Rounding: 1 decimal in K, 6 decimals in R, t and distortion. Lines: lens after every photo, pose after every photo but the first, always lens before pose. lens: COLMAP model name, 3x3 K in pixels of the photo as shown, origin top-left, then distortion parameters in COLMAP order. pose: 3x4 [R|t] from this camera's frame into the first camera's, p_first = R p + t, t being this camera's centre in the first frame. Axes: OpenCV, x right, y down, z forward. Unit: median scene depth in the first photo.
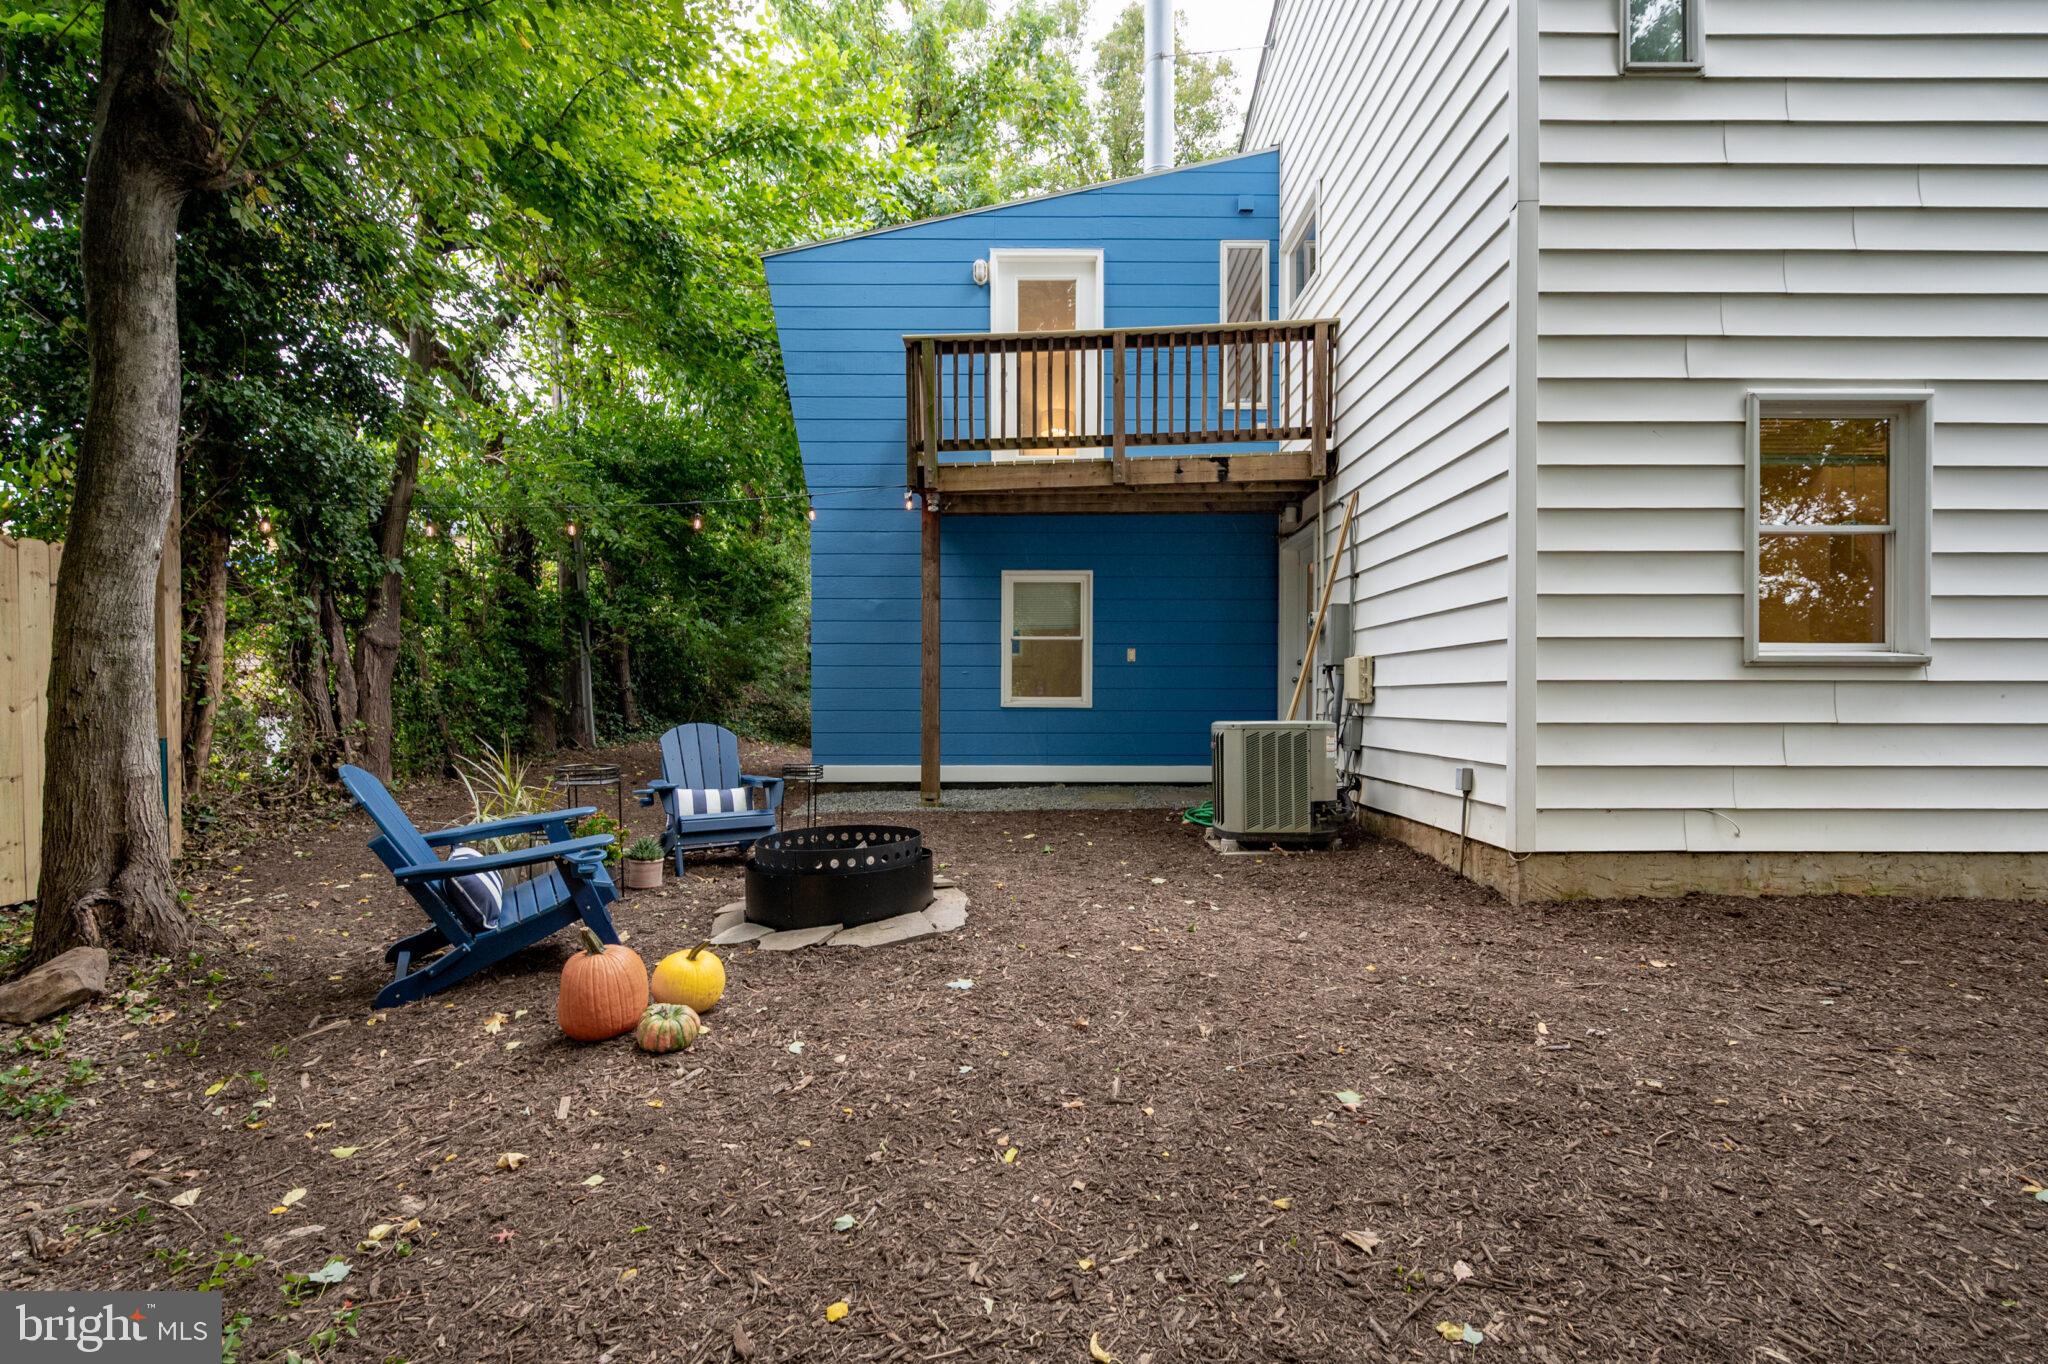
lens RADIAL K [[945.7, 0, 1027.7], [0, 945.7, 709.2], [0, 0, 1]] dist [-0.001357, -0.000092]
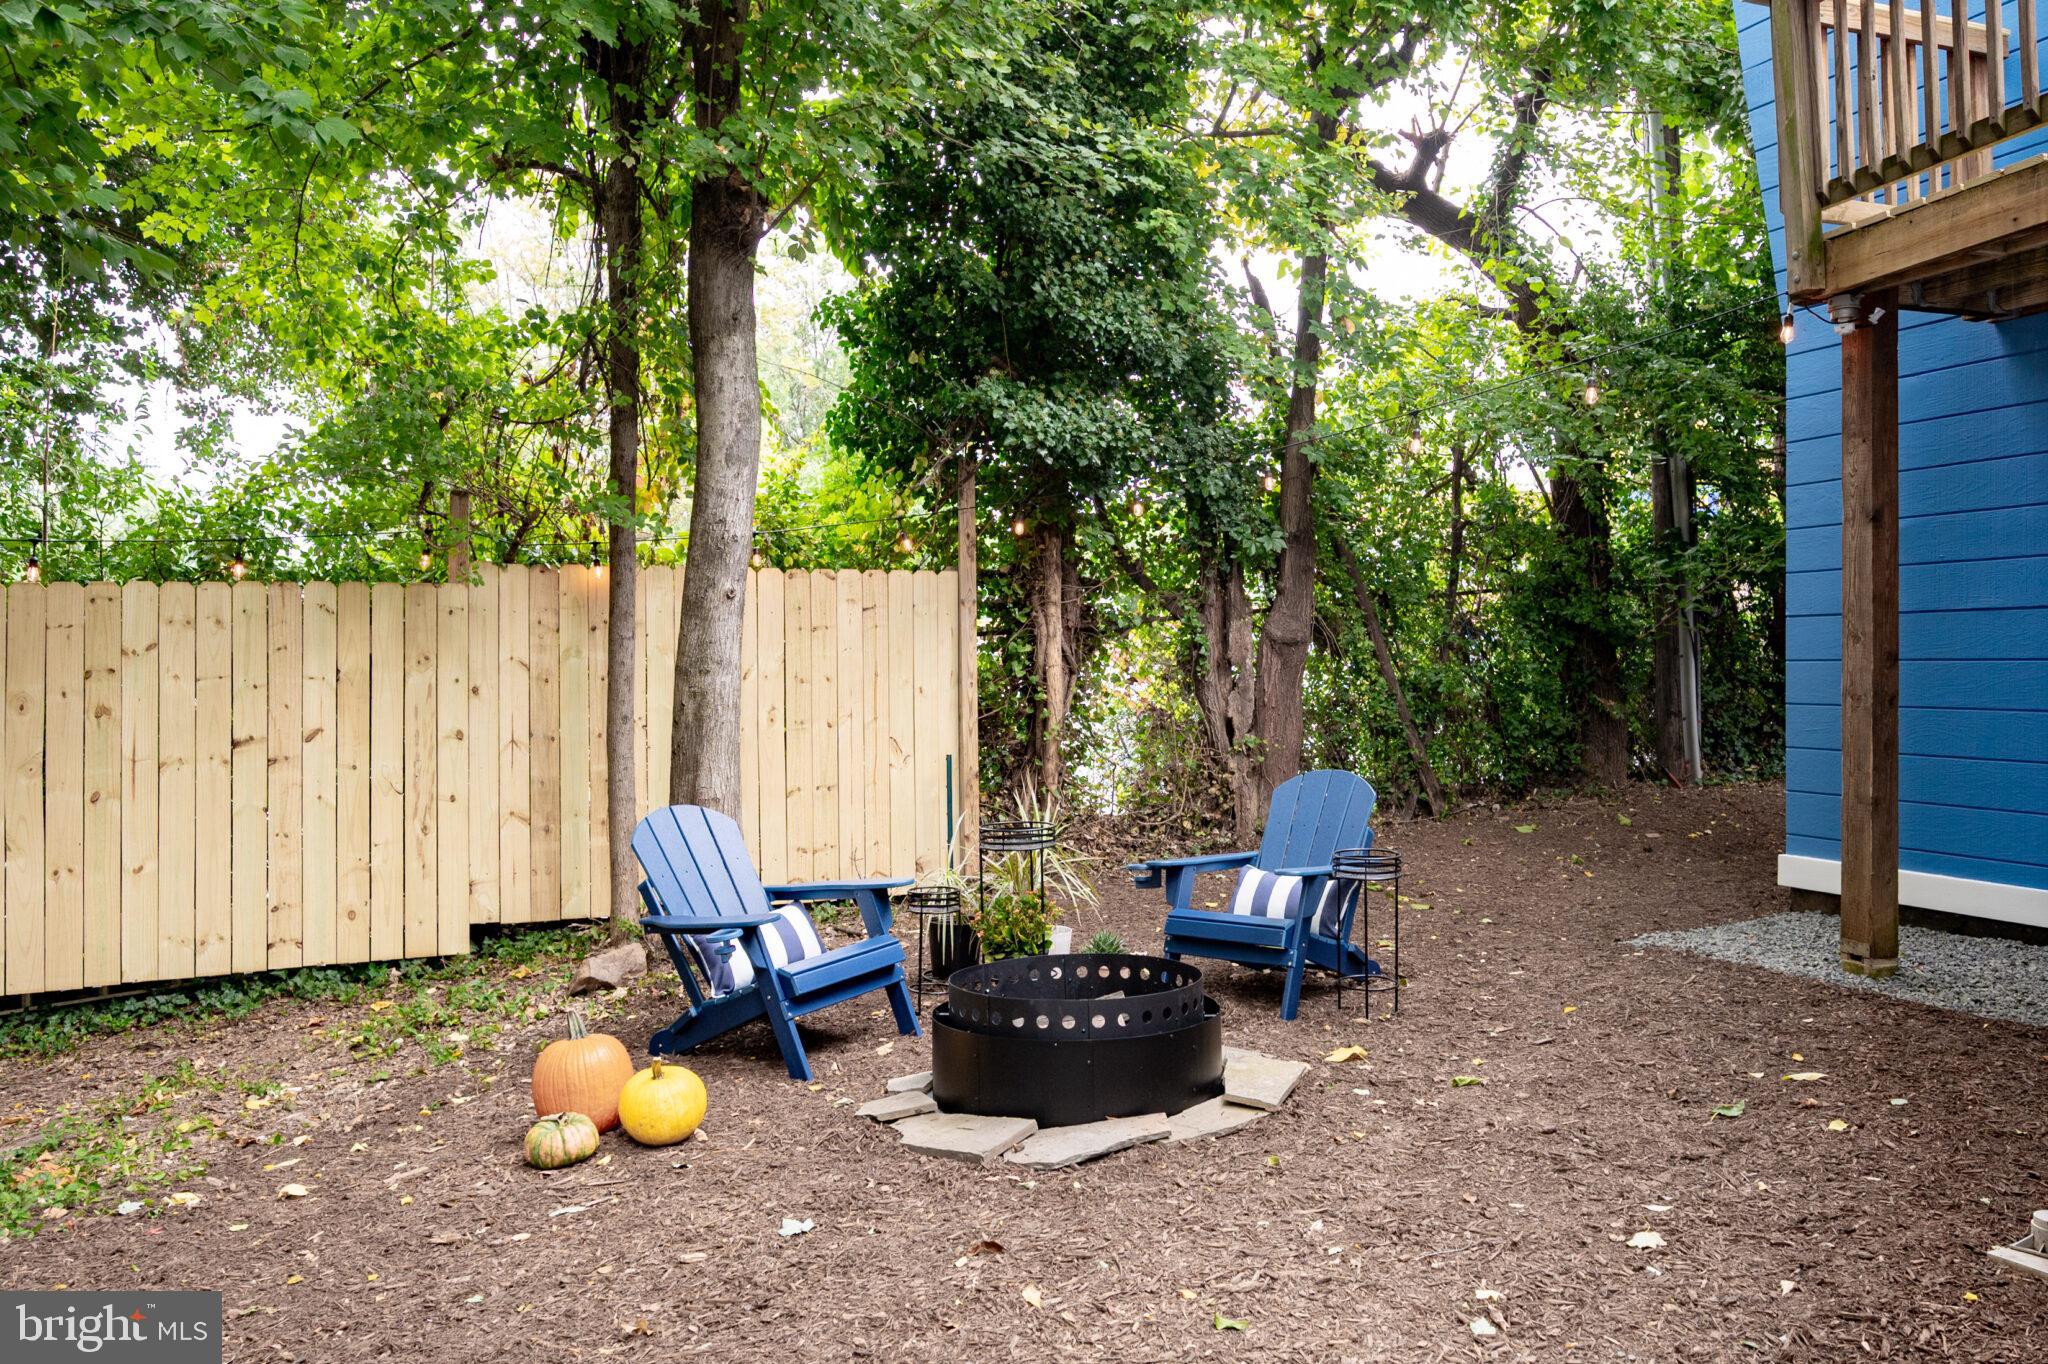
lens RADIAL K [[1503.9, 0, 1024.0], [0, 1503.9, 682.0], [0, 0, 1]] dist [-0.021967, -0.000929]
pose [[0.394644, 0.006090, -0.918814, 0.462245], [-0.008836, 0.999957, 0.002833, -0.041803], [0.918792, 0.007001, 0.394681, 0.369874]]
